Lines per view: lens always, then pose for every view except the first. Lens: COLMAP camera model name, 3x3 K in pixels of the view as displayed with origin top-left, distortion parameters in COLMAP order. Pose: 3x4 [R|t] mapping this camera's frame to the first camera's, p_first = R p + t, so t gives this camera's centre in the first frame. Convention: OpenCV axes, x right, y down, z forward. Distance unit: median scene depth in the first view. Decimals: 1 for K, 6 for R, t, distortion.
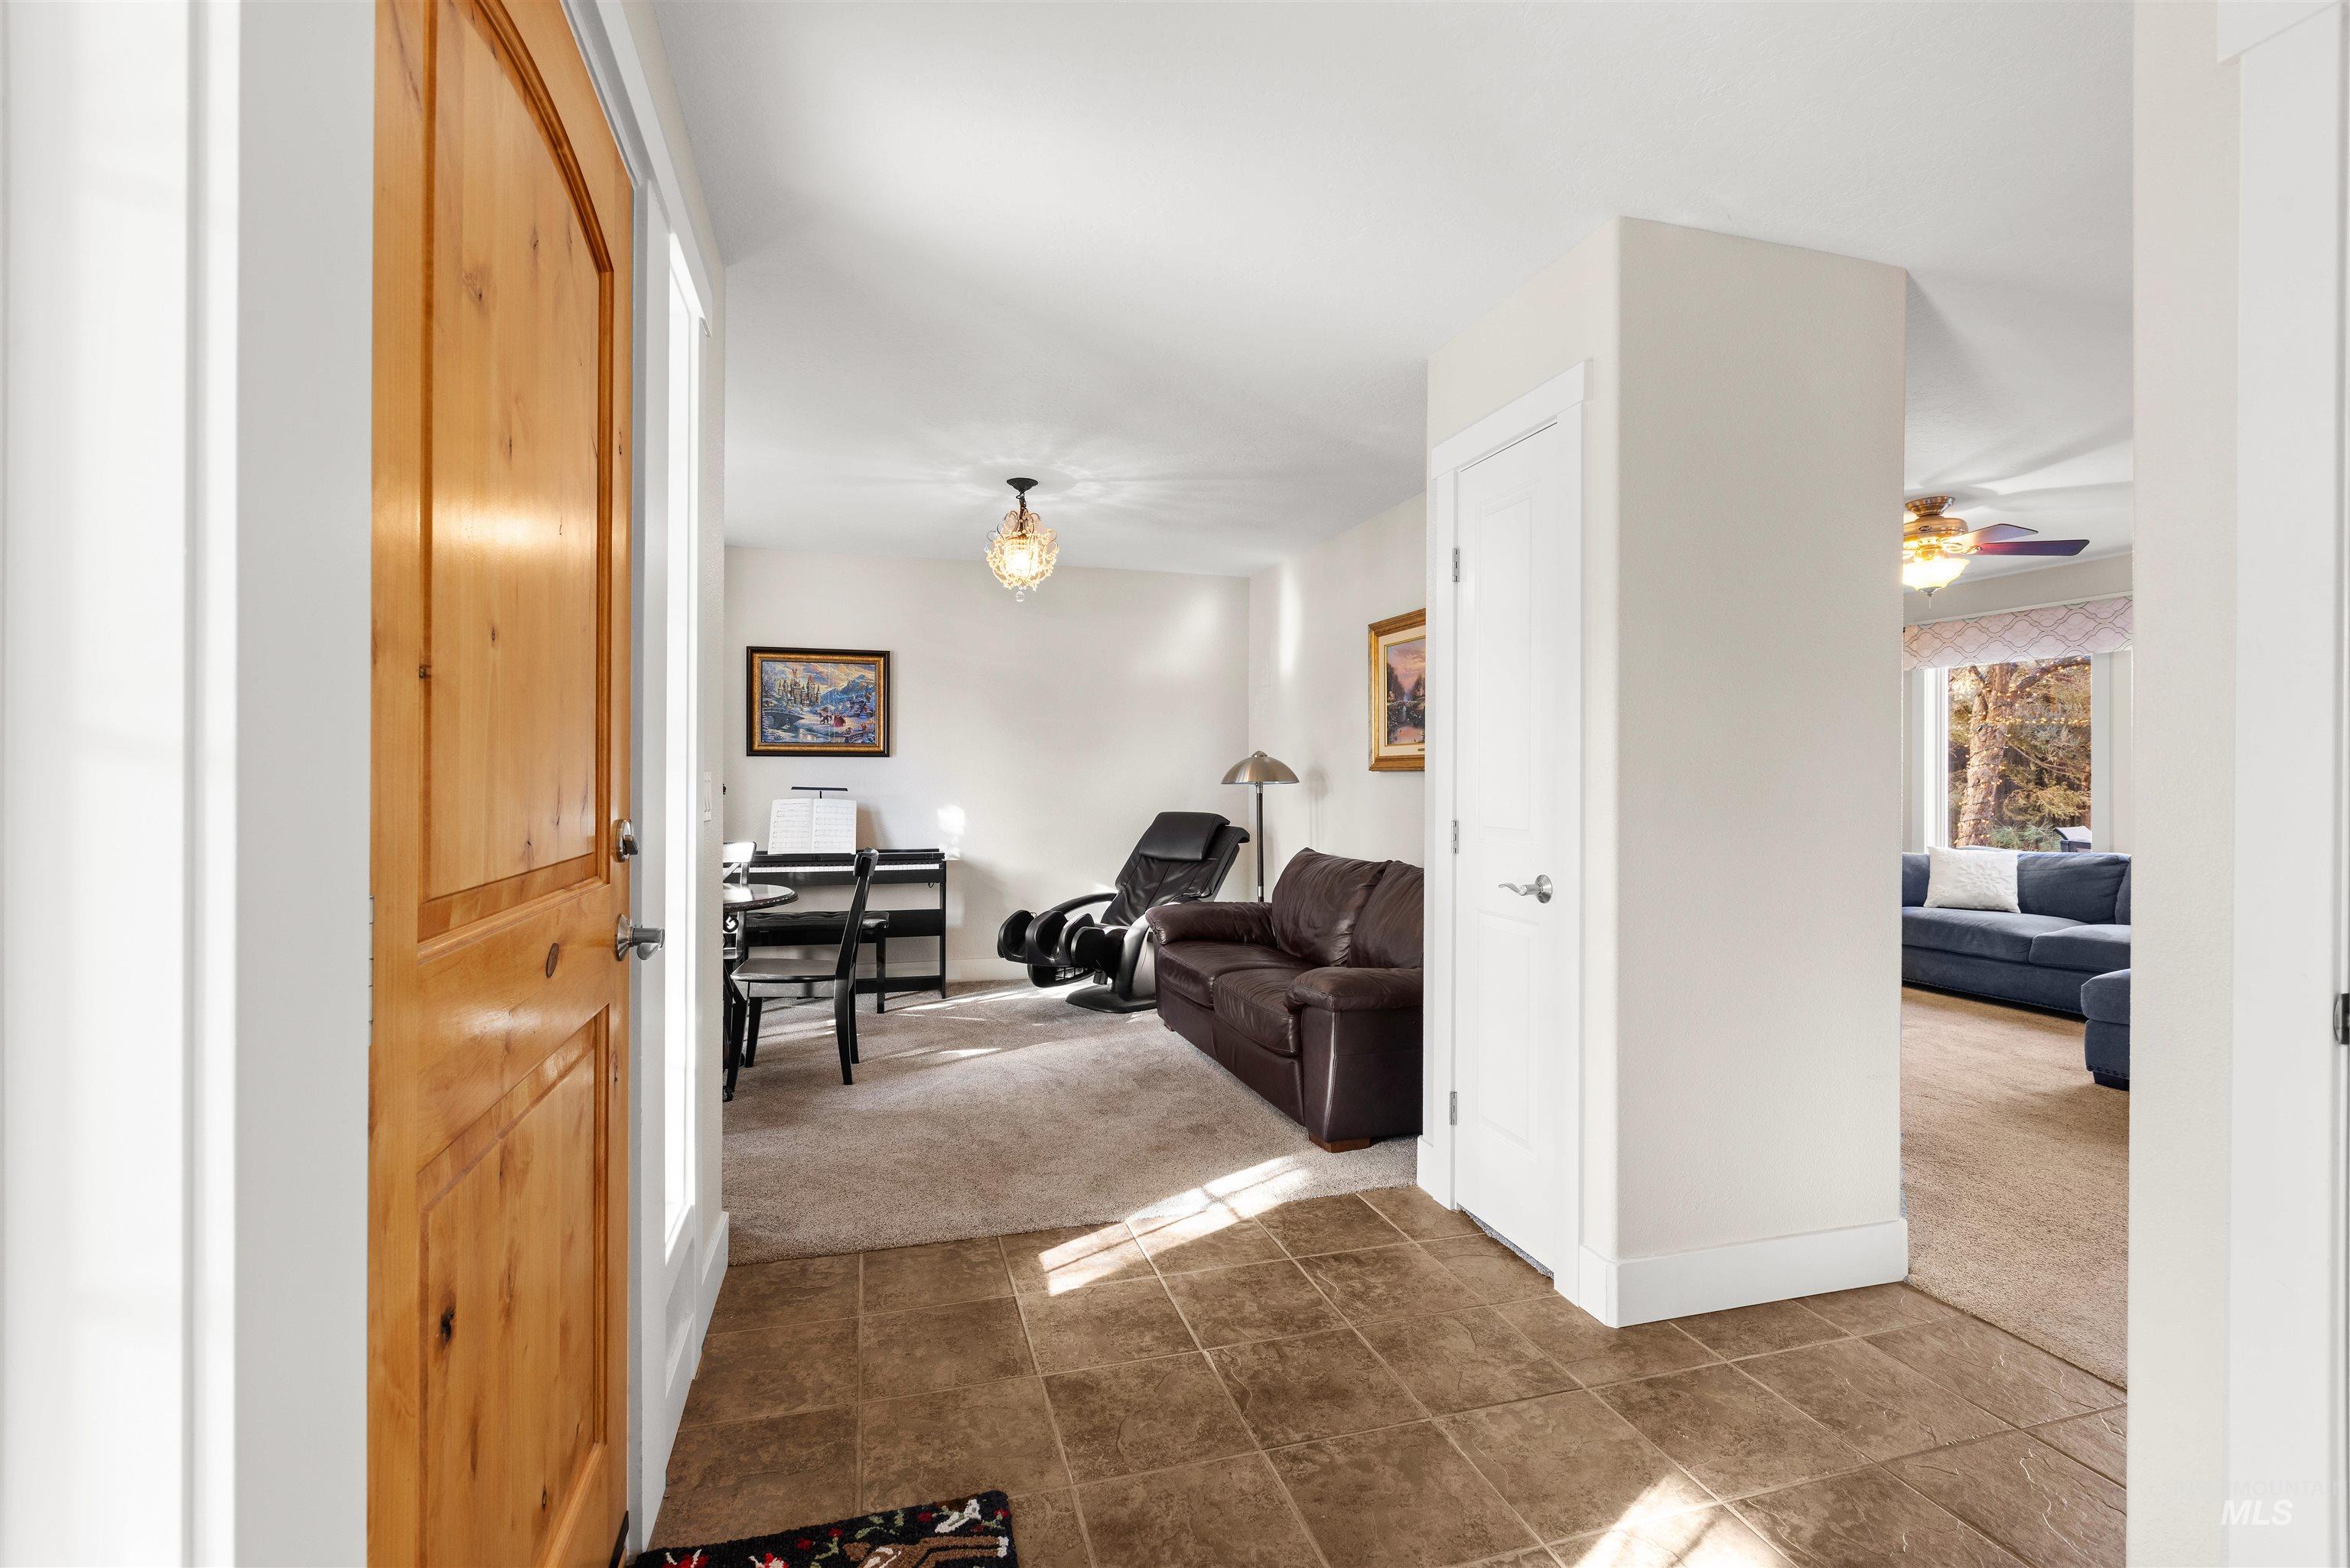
lens RADIAL K [[1056.7, 0, 1179.9], [0, 1056.7, 778.1], [0, 0, 1]] dist [0.001392, -0.000386]
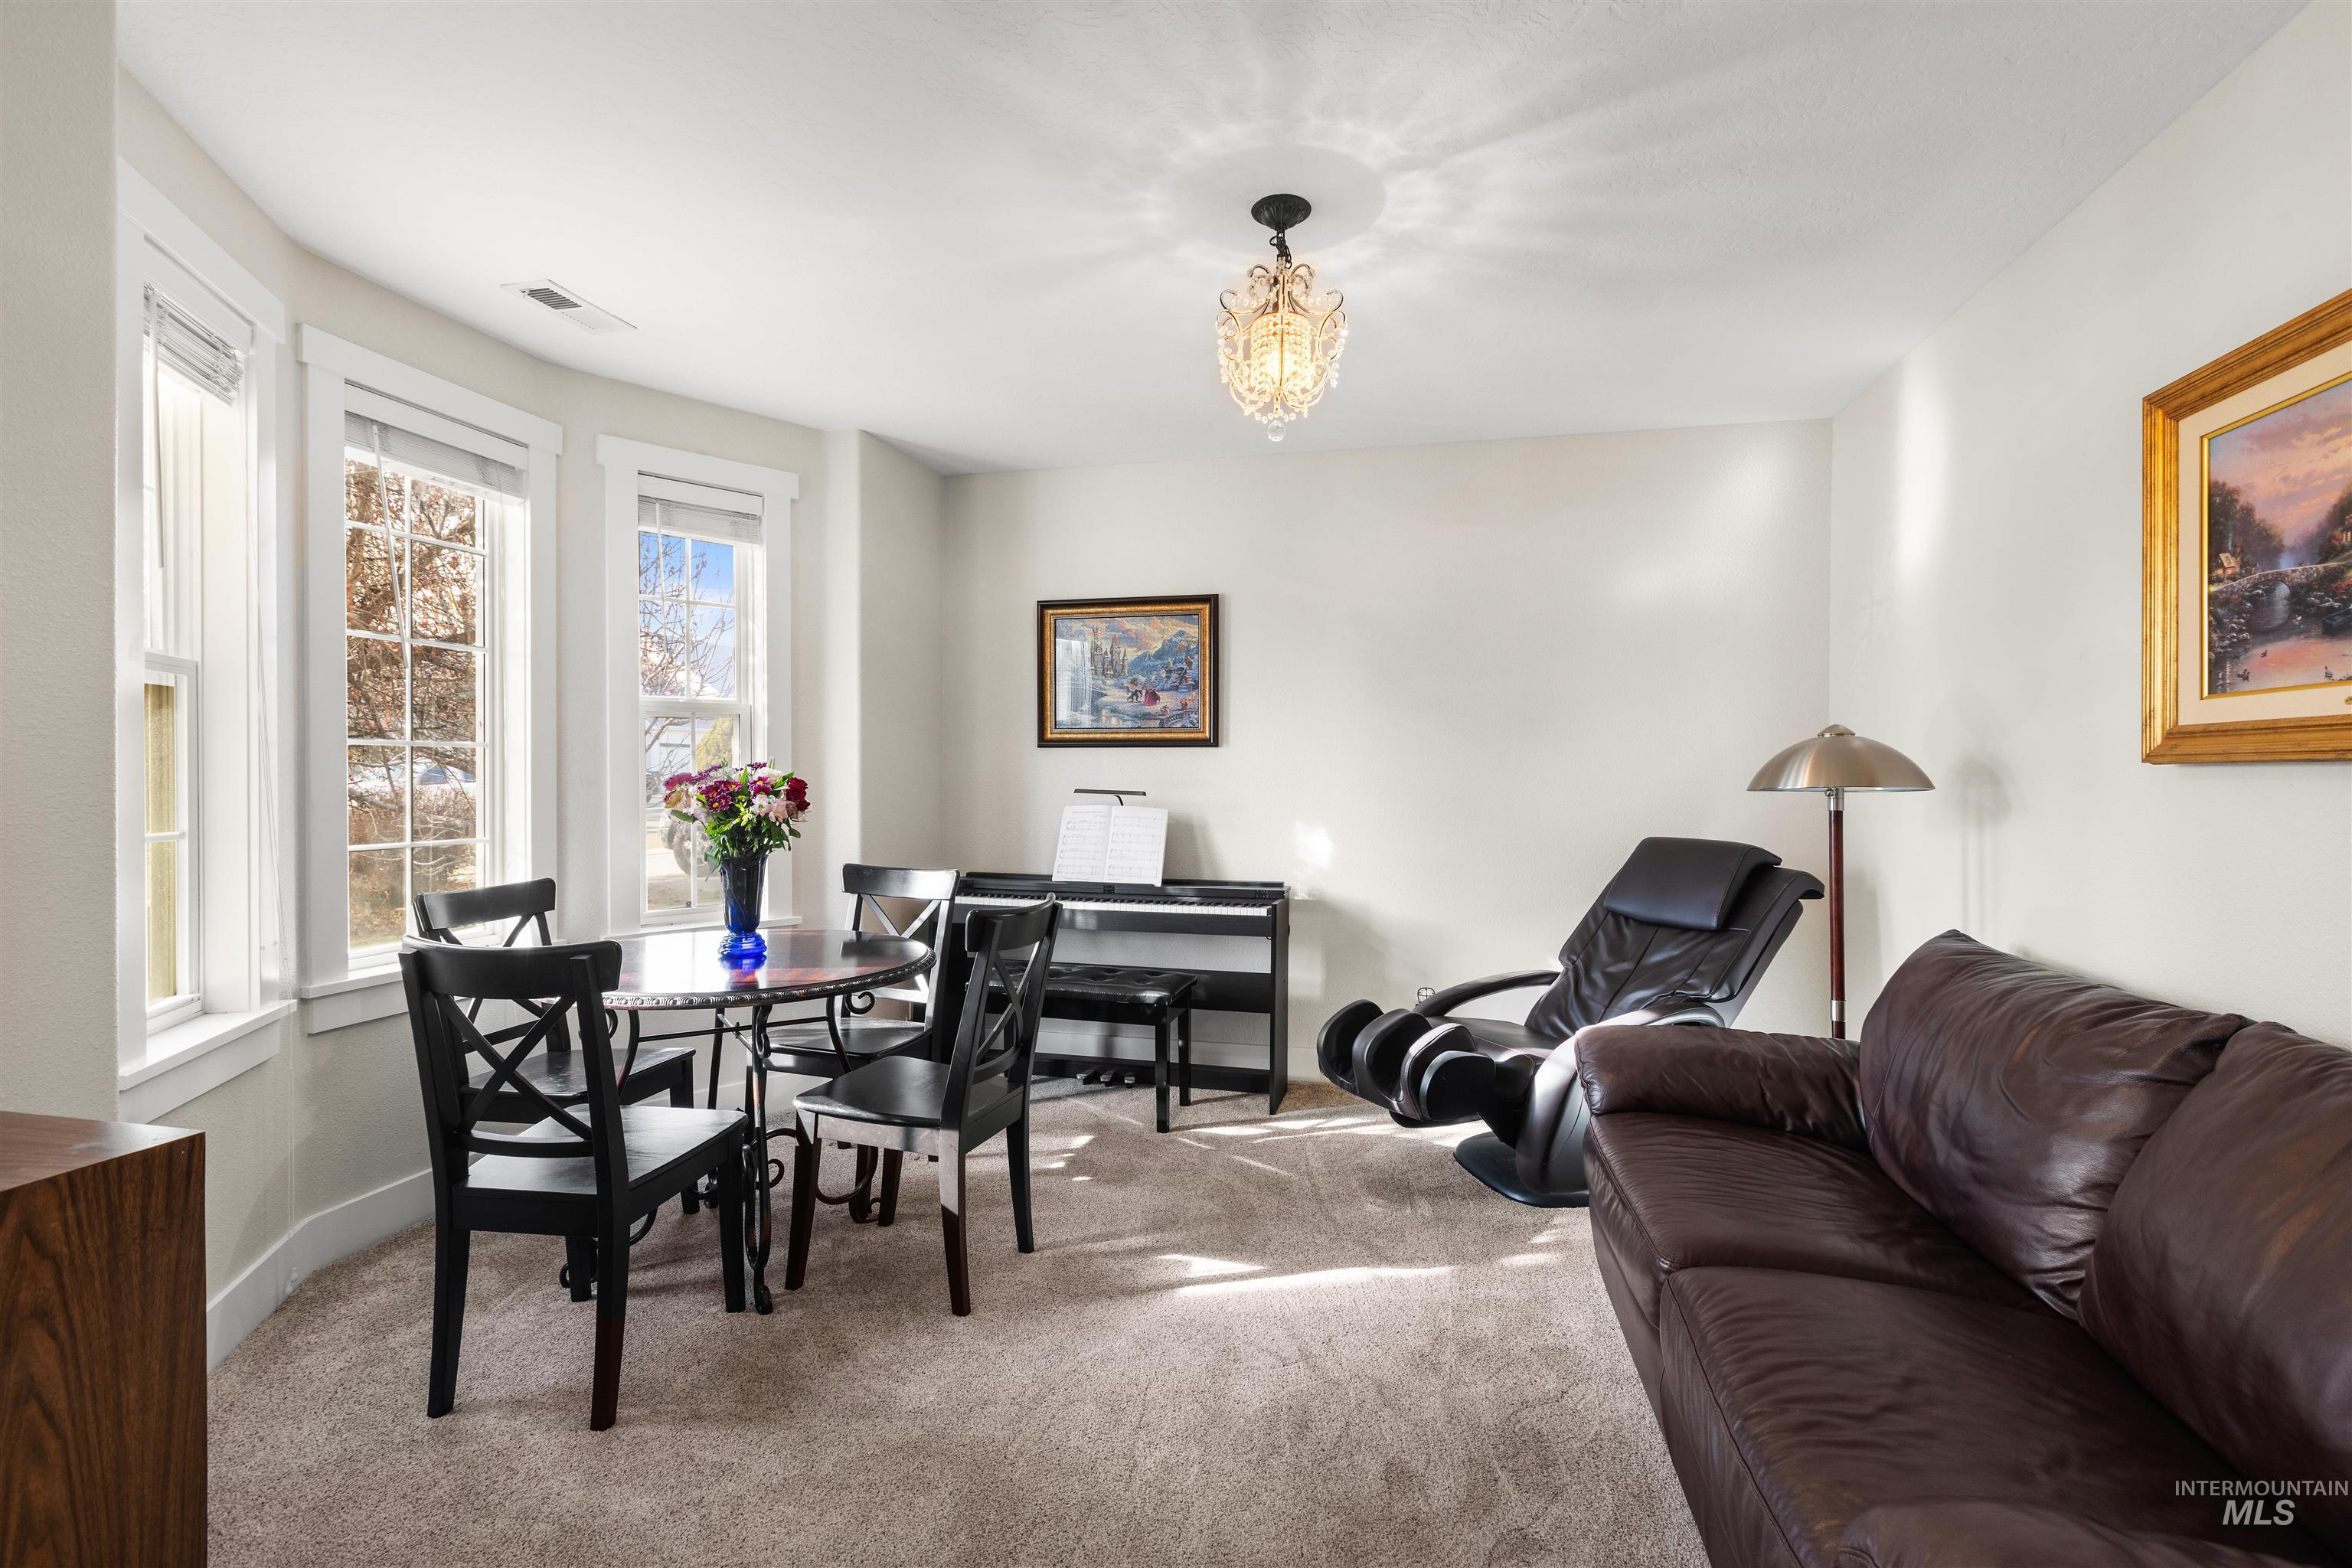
lens RADIAL K [[1057.6, 0, 1180.9], [0, 1057.6, 778.0], [0, 0, 1]] dist [0.001392, -0.000386]
pose [[0.868384, 0.003489, -0.495879, 0.054073], [-0.002618, 0.999994, 0.002450, -0.001031], [0.495885, -0.000830, 0.868388, 0.416272]]
